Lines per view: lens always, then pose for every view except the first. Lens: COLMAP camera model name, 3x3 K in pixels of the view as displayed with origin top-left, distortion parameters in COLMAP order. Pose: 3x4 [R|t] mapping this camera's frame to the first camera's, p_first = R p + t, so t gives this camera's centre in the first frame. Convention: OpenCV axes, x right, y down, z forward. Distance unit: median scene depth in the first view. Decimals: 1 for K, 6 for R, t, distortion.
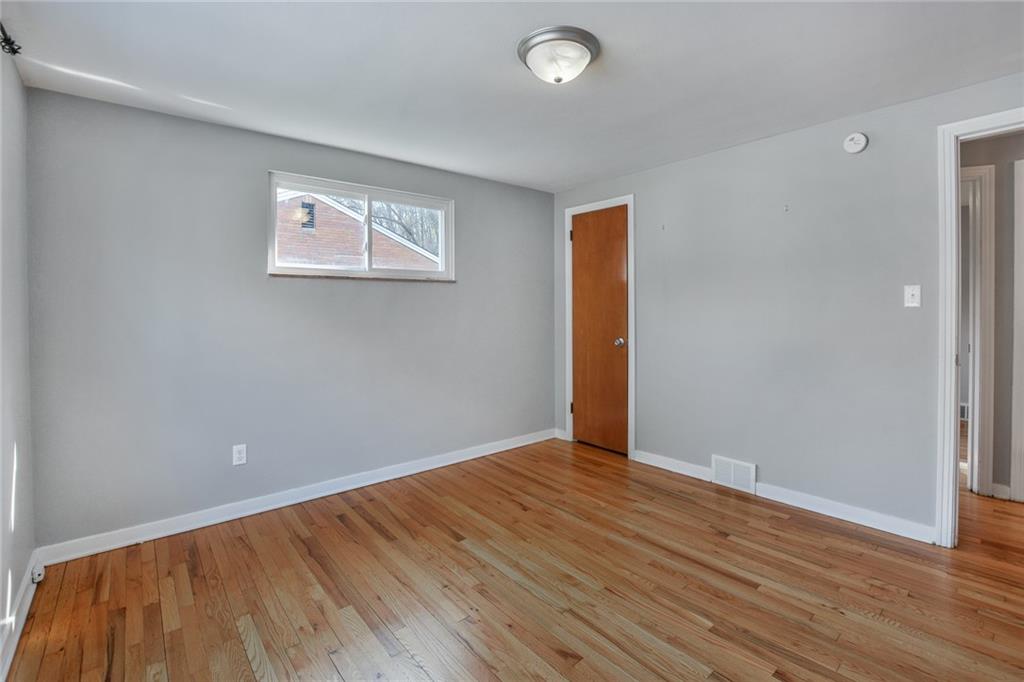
lens RADIAL K [[471.3, 0, 531.1], [0, 471.3, 308.9], [0, 0, 1]] dist [-0.030935, 0.000589]
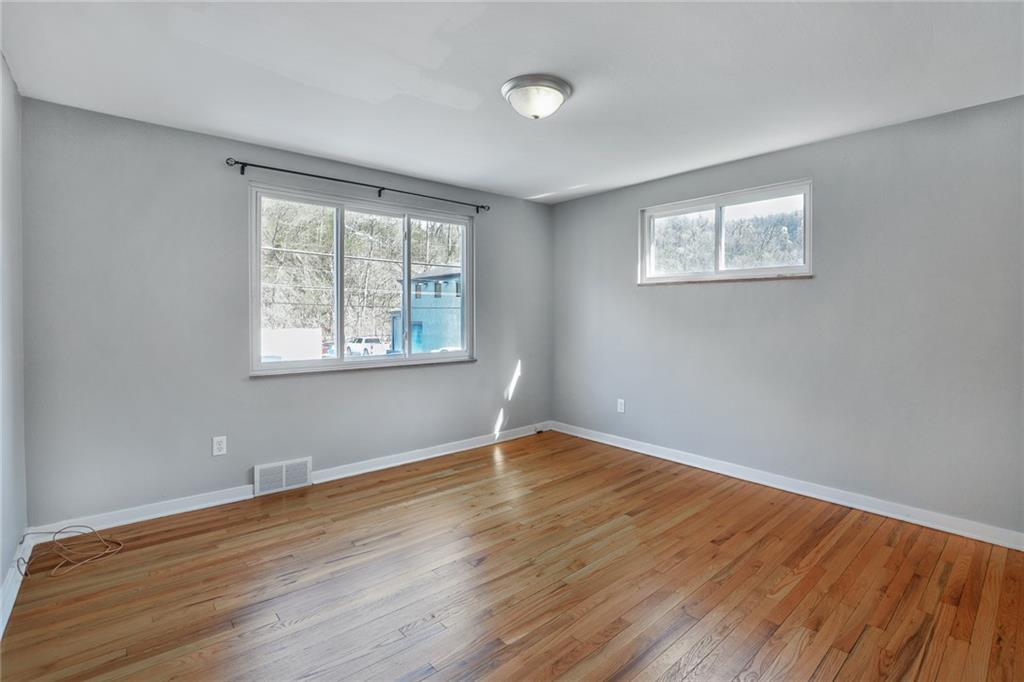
lens RADIAL K [[464.6, 0, 527.1], [0, 464.6, 325.0], [0, 0, 1]] dist [-0.029940, 0.000577]
pose [[0.017291, 0.034785, -0.999245, 0.804914], [-0.005389, 0.999383, 0.034697, 0.001785], [0.999836, 0.004784, 0.017468, 0.631817]]
